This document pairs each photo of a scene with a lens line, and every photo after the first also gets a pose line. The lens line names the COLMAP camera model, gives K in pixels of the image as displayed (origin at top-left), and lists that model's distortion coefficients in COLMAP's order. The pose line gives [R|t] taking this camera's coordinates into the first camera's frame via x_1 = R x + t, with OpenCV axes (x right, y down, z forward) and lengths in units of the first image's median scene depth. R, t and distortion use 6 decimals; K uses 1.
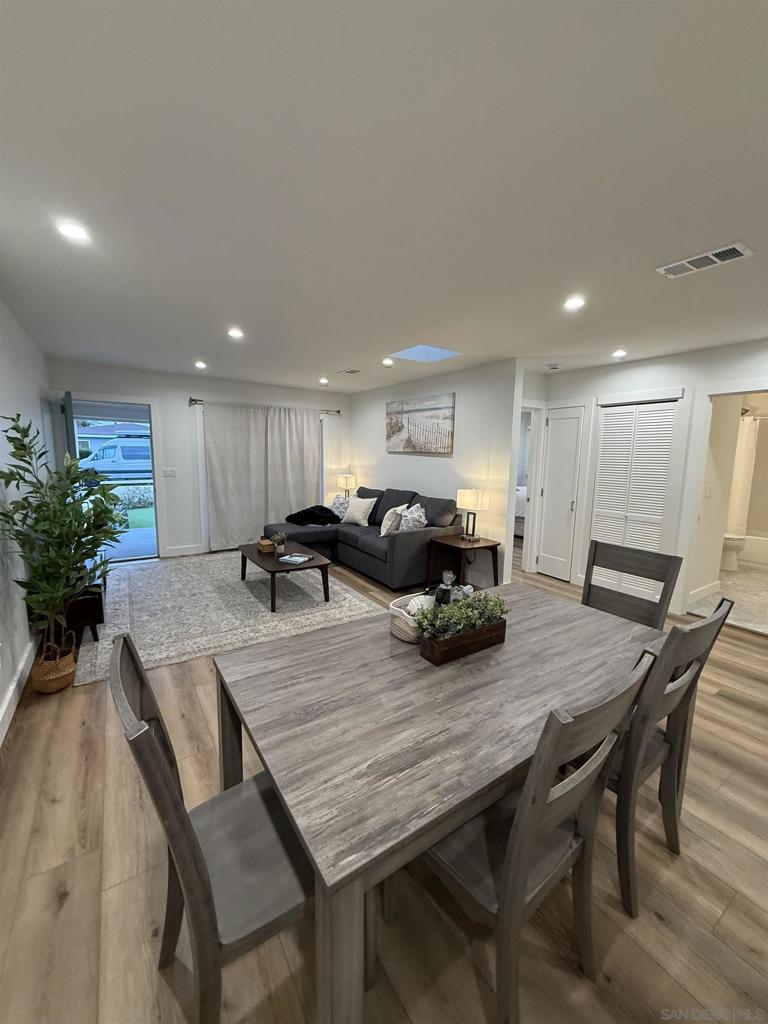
lens RADIAL K [[411.0, 0, 384.4], [0, 411.0, 509.7], [0, 0, 1]] dist [0.001202, -0.000287]
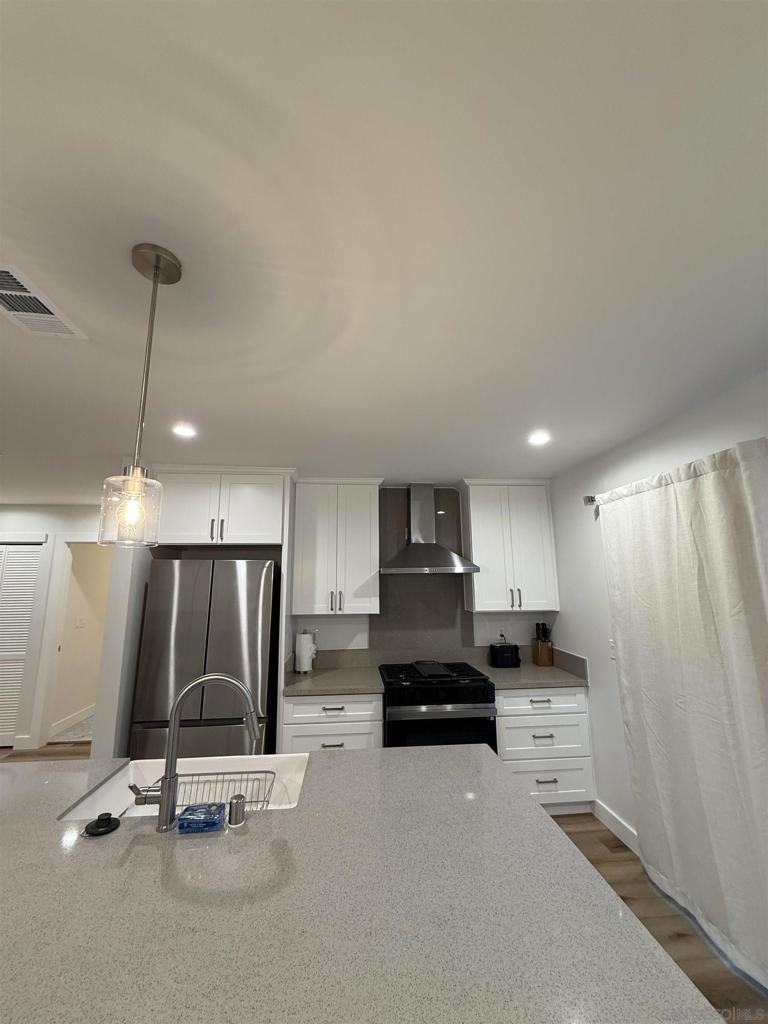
lens RADIAL K [[411.0, 0, 384.4], [0, 411.0, 509.7], [0, 0, 1]] dist [0.001202, -0.000287]
pose [[0.473784, 0.132230, 0.870657, 0.124018], [0.135203, 0.966020, -0.220286, 0.017857], [-0.870201, 0.222083, 0.439807, -0.282090]]
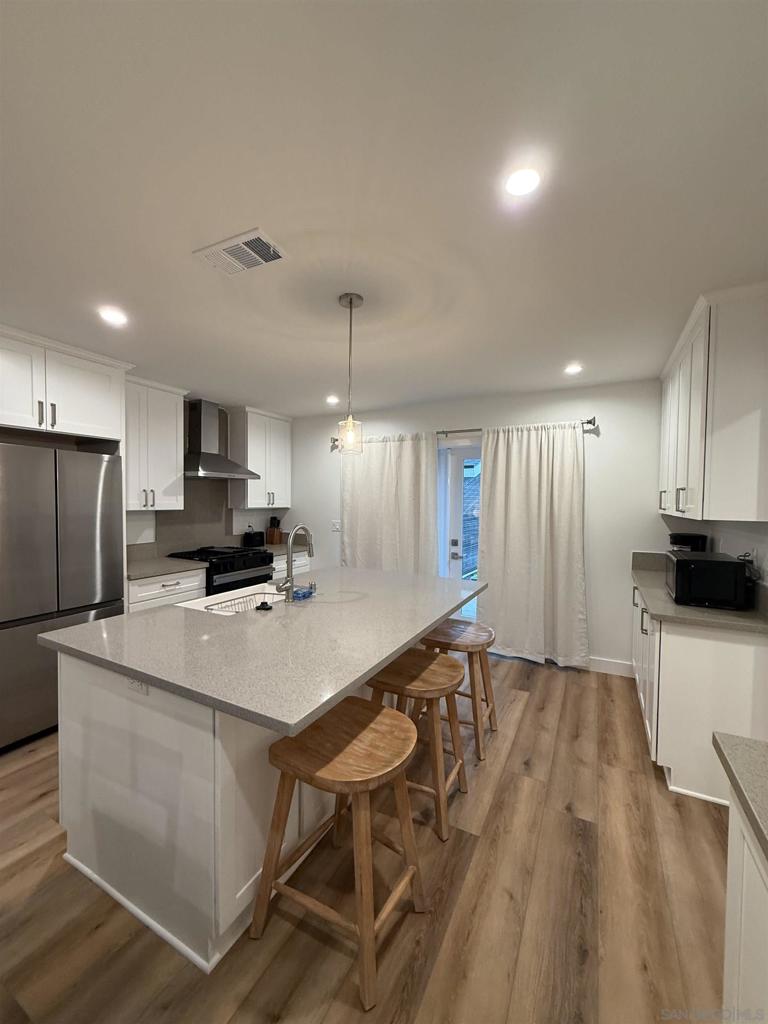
lens RADIAL K [[411.0, 0, 384.4], [0, 411.0, 509.7], [0, 0, 1]] dist [0.001202, -0.000287]
pose [[-0.486628, -0.043380, 0.872532, -0.133565], [0.098954, 0.989602, 0.104389, -0.009460], [-0.867987, 0.137139, -0.477275, 0.081404]]
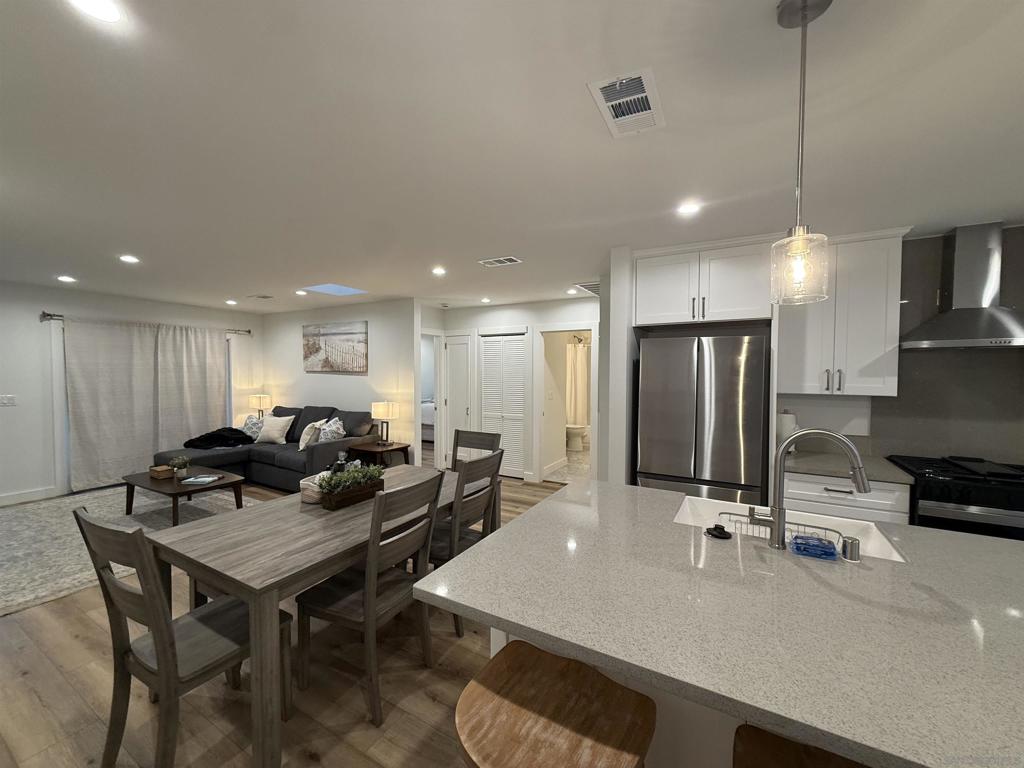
lens RADIAL K [[411.0, 0, 516.5], [0, 411.0, 384.4], [0, 0, 1]] dist [0.001202, -0.000287]
pose [[0.891556, -0.028884, 0.451988, 0.016239], [0.074200, 0.993796, -0.082853, 0.024756], [-0.446791, 0.107405, 0.888168, -0.212982]]
